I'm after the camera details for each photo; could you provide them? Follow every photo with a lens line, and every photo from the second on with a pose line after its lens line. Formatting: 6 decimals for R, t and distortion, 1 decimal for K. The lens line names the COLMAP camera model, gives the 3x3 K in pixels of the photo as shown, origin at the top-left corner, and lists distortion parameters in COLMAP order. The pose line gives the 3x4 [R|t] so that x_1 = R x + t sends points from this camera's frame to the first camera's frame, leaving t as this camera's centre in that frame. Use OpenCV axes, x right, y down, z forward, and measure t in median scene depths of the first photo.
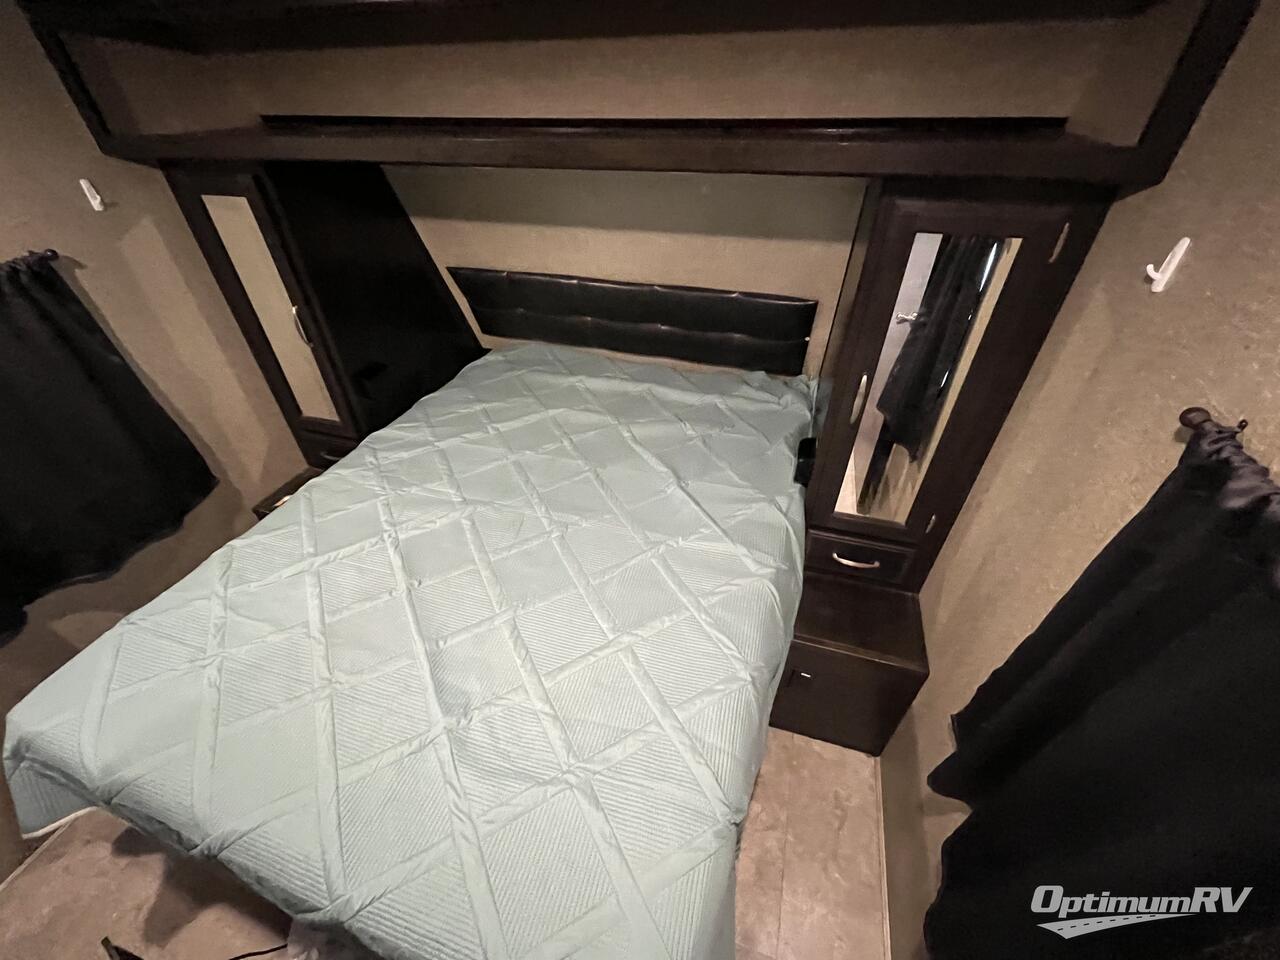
lens RADIAL K [[515.2, 0, 640.6], [0, 515.2, 482.5], [0, 0, 1]] dist [-0.002007, -0.000546]
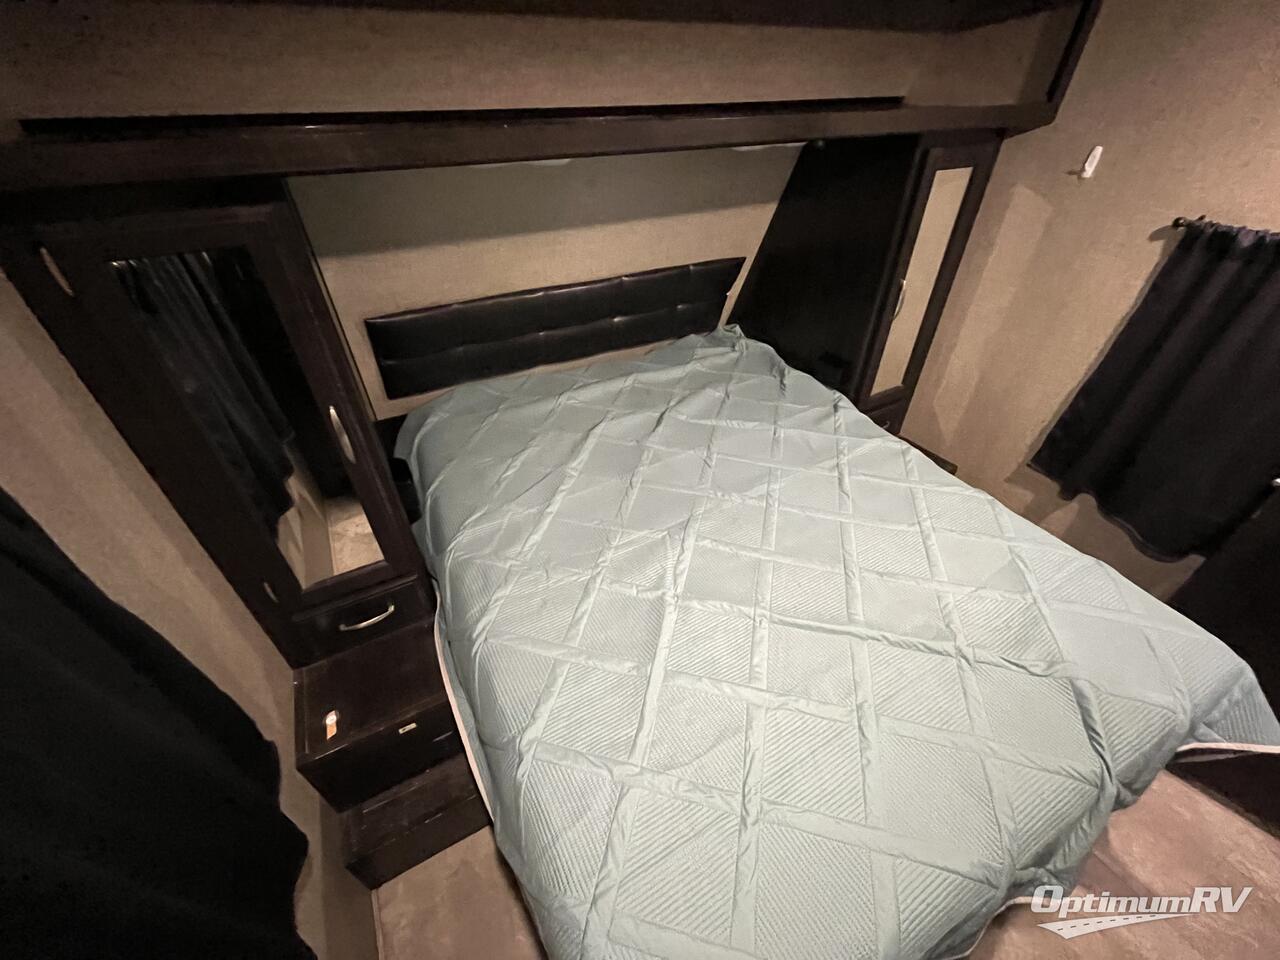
lens RADIAL K [[515.2, 0, 638.5], [0, 515.2, 478.2], [0, 0, 1]] dist [-0.002007, -0.000546]
pose [[0.691340, -0.433062, 0.578366, -0.678594], [0.445792, 0.885610, 0.130246, -0.147776], [-0.568611, 0.167787, 0.805313, 0.237381]]
